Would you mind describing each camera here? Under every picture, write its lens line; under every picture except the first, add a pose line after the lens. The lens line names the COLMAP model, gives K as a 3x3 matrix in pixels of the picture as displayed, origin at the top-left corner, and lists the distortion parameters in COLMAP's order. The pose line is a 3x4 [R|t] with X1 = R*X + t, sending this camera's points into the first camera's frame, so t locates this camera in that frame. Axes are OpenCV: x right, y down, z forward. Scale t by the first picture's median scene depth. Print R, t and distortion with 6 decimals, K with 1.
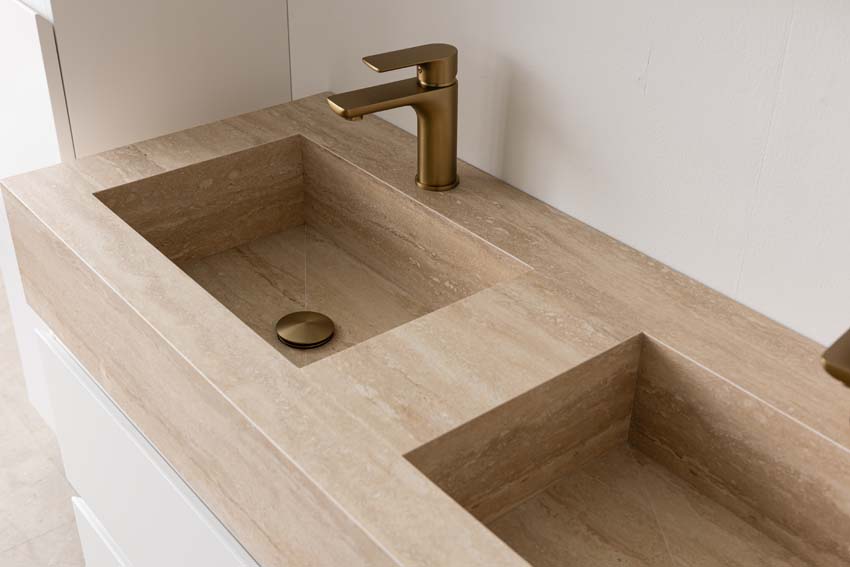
lens RADIAL K [[1054.0, 0, 424.5], [0, 1054.0, 290.8], [0, 0, 1]] dist [0.006050, 0.000000]
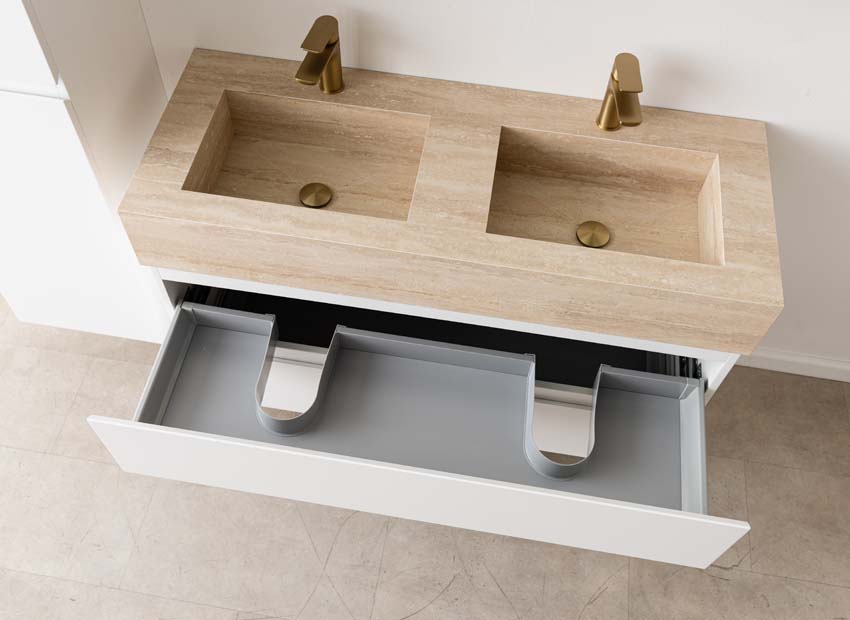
lens RADIAL K [[815.4, 0, 407.8], [0, 815.4, 296.5], [0, 0, 1]] dist [-0.012579, 0.000000]
pose [[0.747081, -0.548845, 0.375020, -0.669817], [0.340928, 0.800677, 0.492631, -0.502650], [-0.570647, -0.240180, 0.785287, -0.263441]]
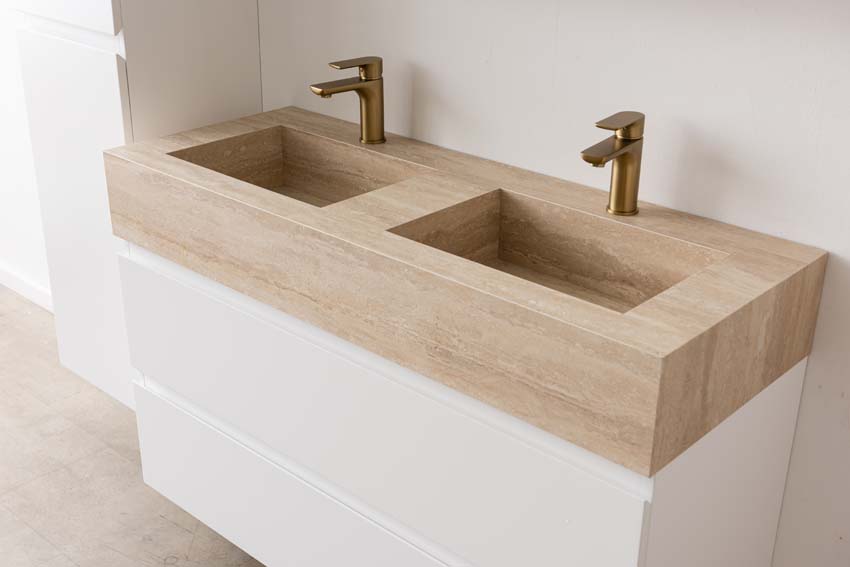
lens RADIAL K [[1054.0, 0, 418.1], [0, 1054.0, 296.9], [0, 0, 1]] dist [0.006050, 0.000000]
pose [[0.989834, -0.061786, 0.128106, -0.161784], [0.077093, 0.989993, -0.118197, 0.380756], [-0.119521, 0.126872, 0.984692, -0.683228]]
